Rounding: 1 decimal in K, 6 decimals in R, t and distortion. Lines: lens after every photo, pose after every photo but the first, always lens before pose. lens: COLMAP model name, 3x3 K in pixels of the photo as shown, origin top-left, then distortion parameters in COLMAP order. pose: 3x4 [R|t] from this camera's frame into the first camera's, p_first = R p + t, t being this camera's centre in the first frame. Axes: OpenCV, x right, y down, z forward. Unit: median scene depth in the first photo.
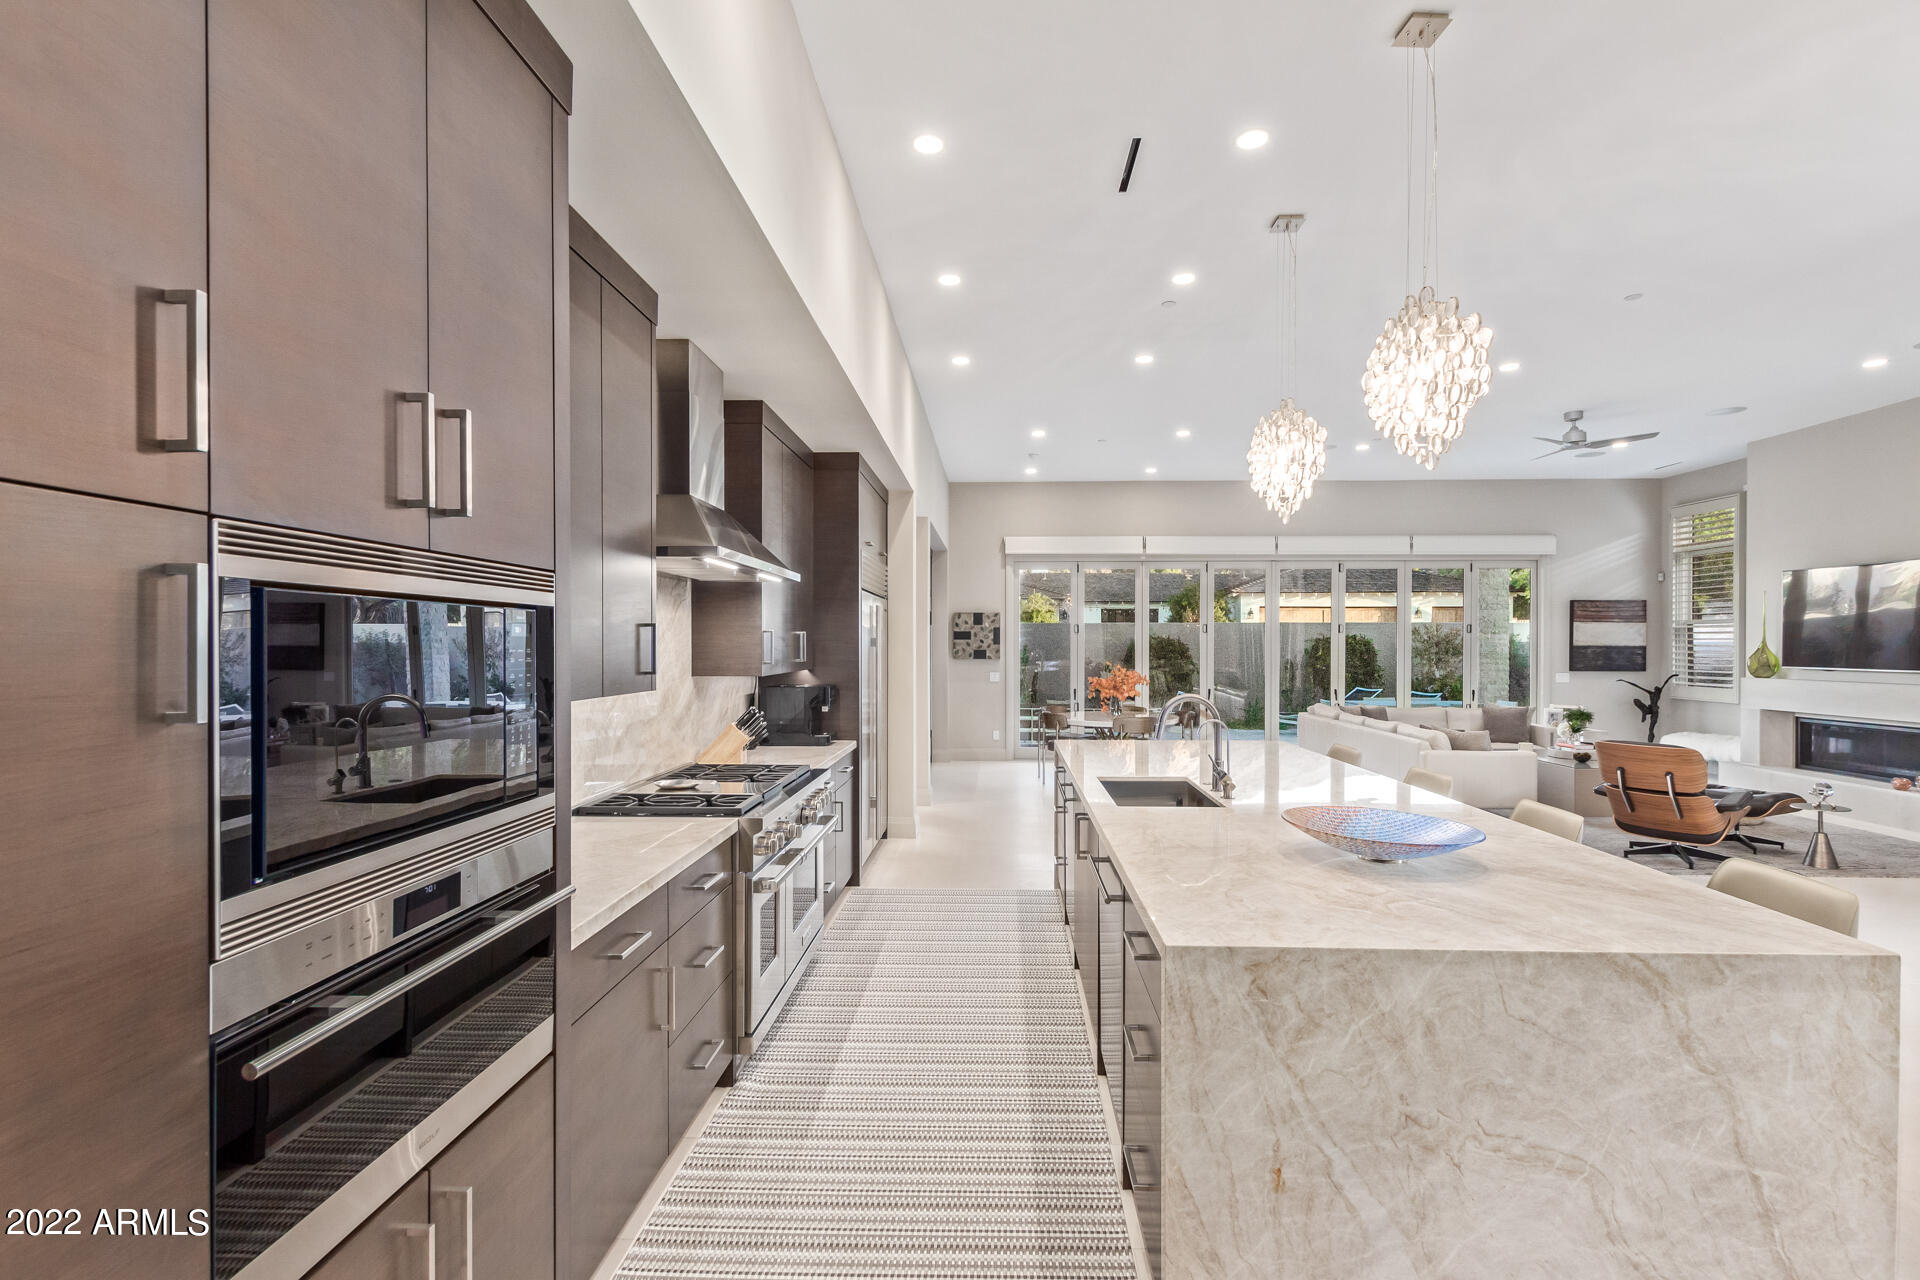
lens RADIAL K [[883.4, 0, 973.7], [0, 883.4, 644.5], [0, 0, 1]] dist [0.011570, -0.004878]
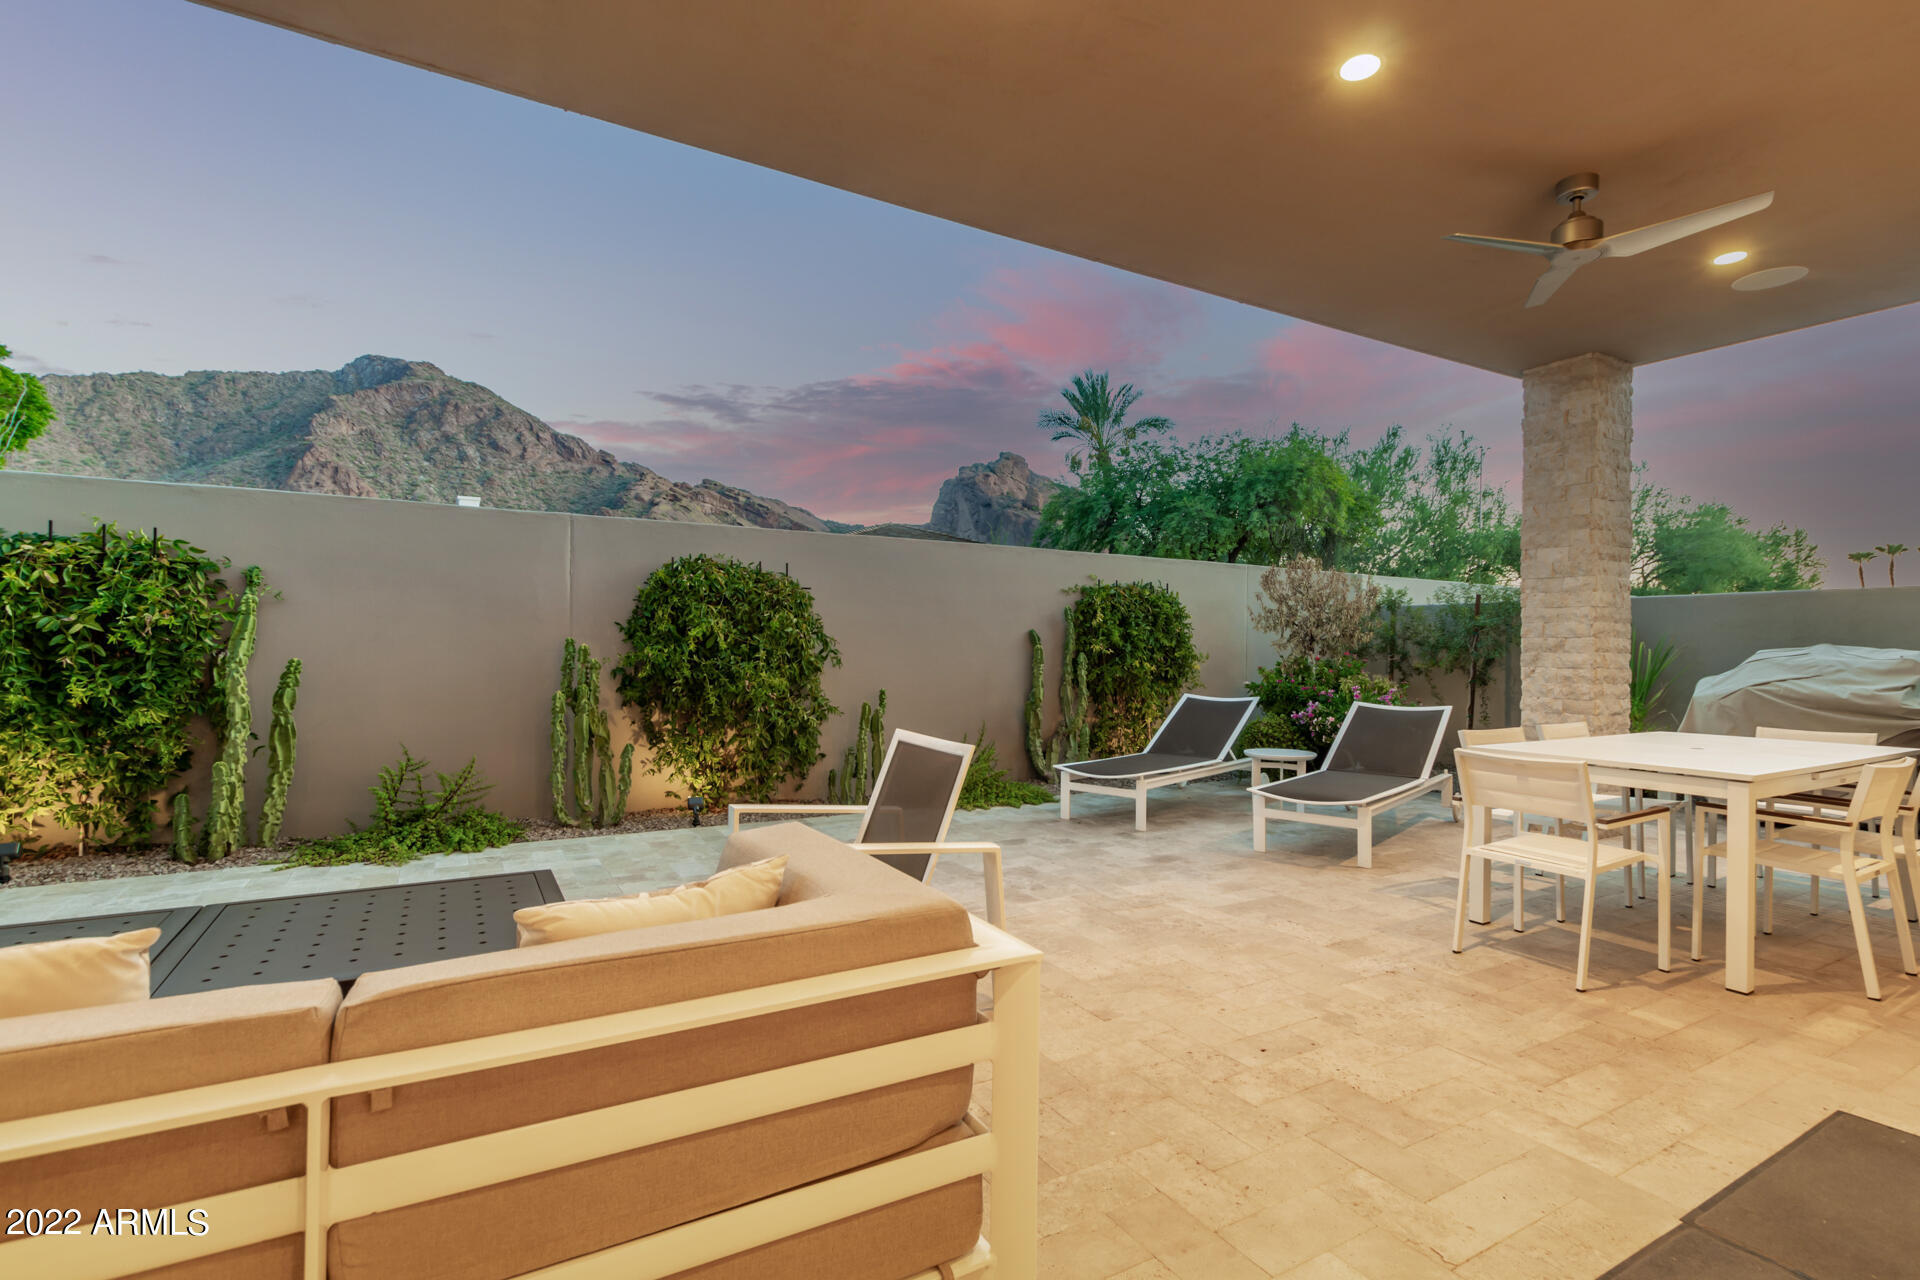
lens RADIAL K [[883.4, 0, 981.7], [0, 883.4, 641.5], [0, 0, 1]] dist [0.011570, -0.004878]
pose [[0.841180, 0.013759, 0.540580, 0.394737], [-0.010069, 0.999901, -0.009782, 0.101354], [-0.540662, 0.002786, 0.841235, 2.570144]]
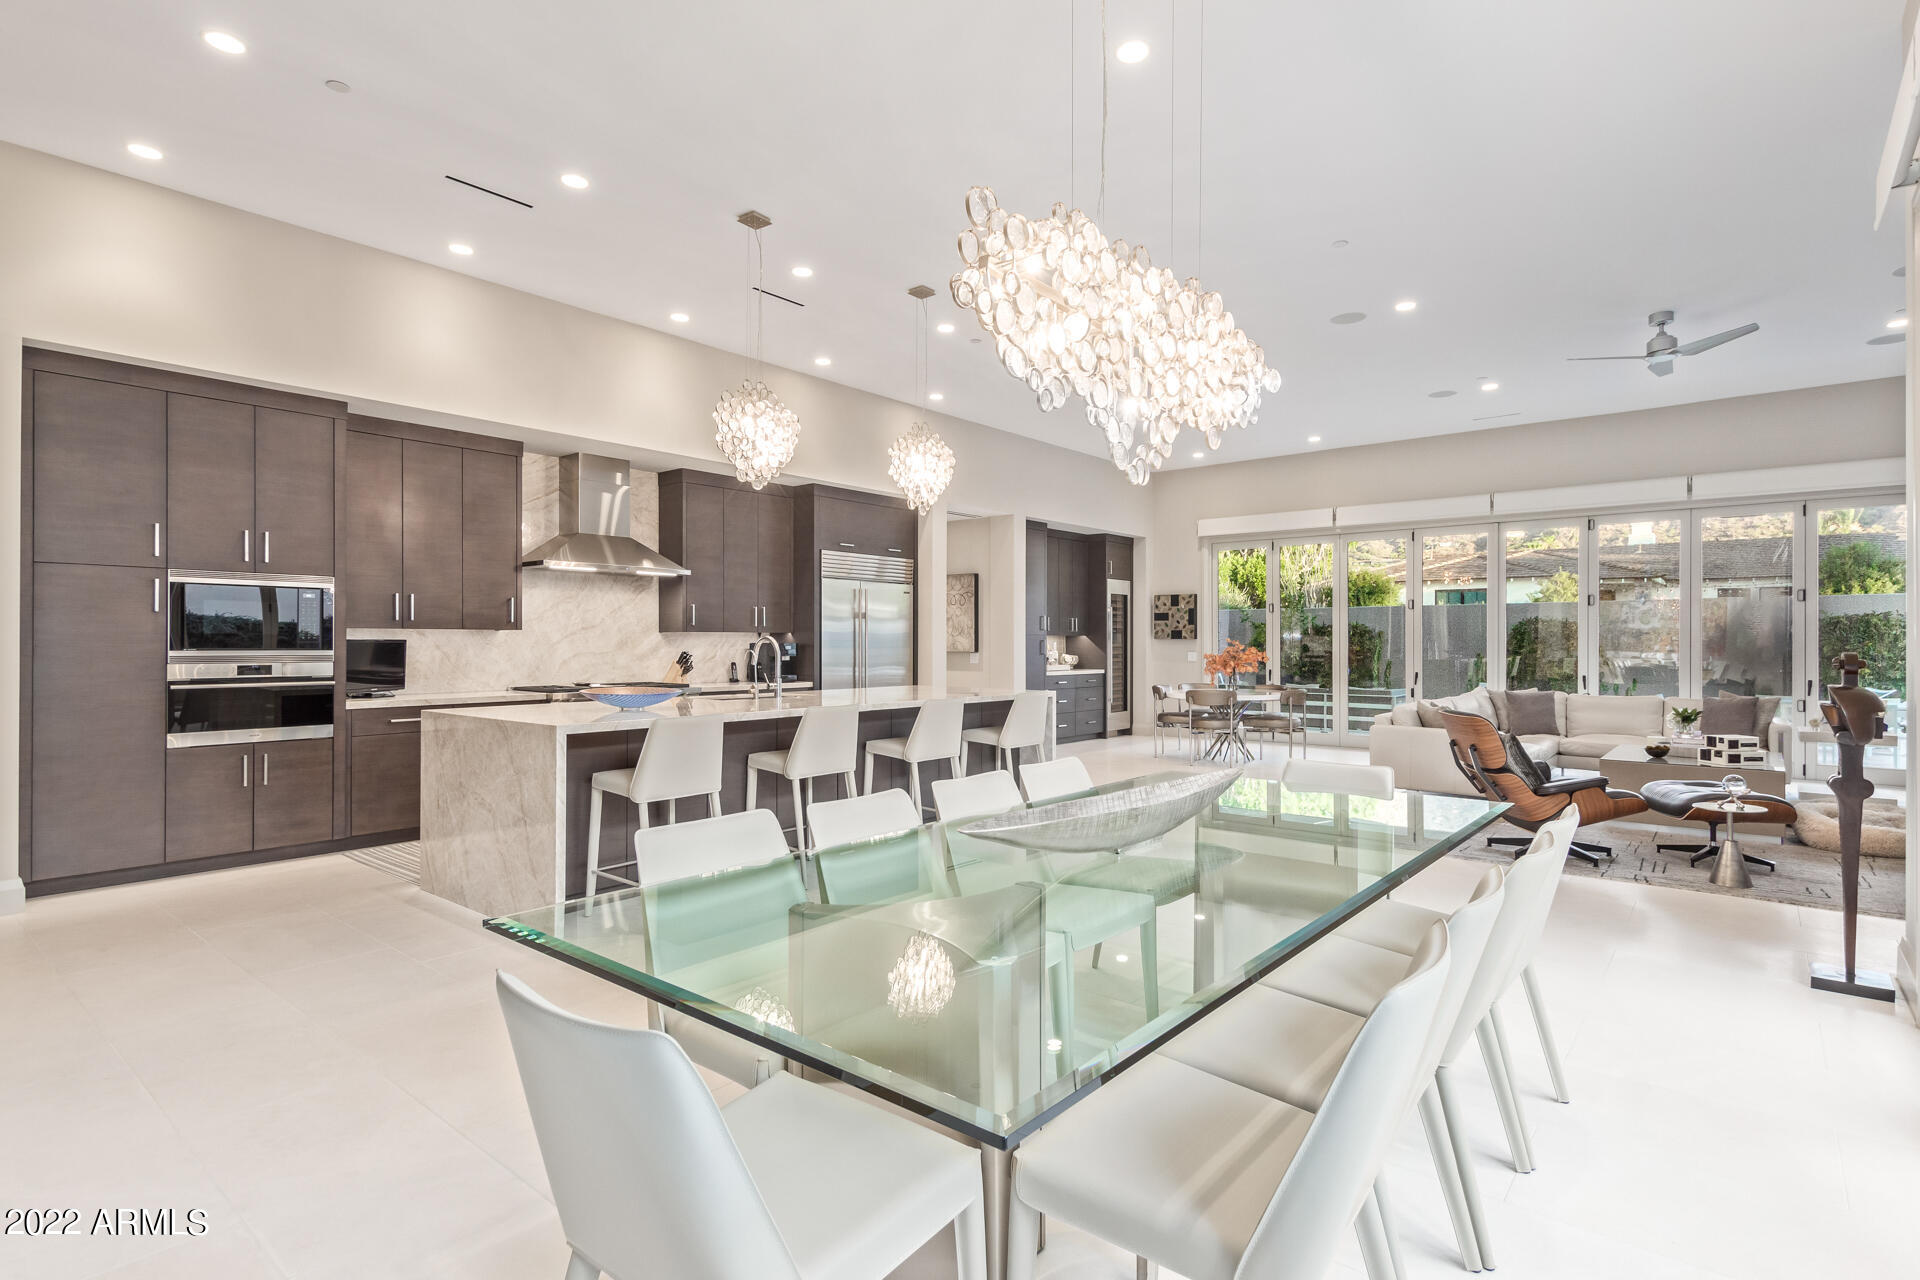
lens RADIAL K [[940.8, 0, 969.8], [0, 940.8, 638.4], [0, 0, 1]] dist [0.011043, 0.000219]
pose [[0.784579, -0.002839, -0.620022, 1.299935], [-0.001347, 0.999979, -0.006283, 0.059204], [0.620027, 0.005764, 0.784559, -0.067297]]
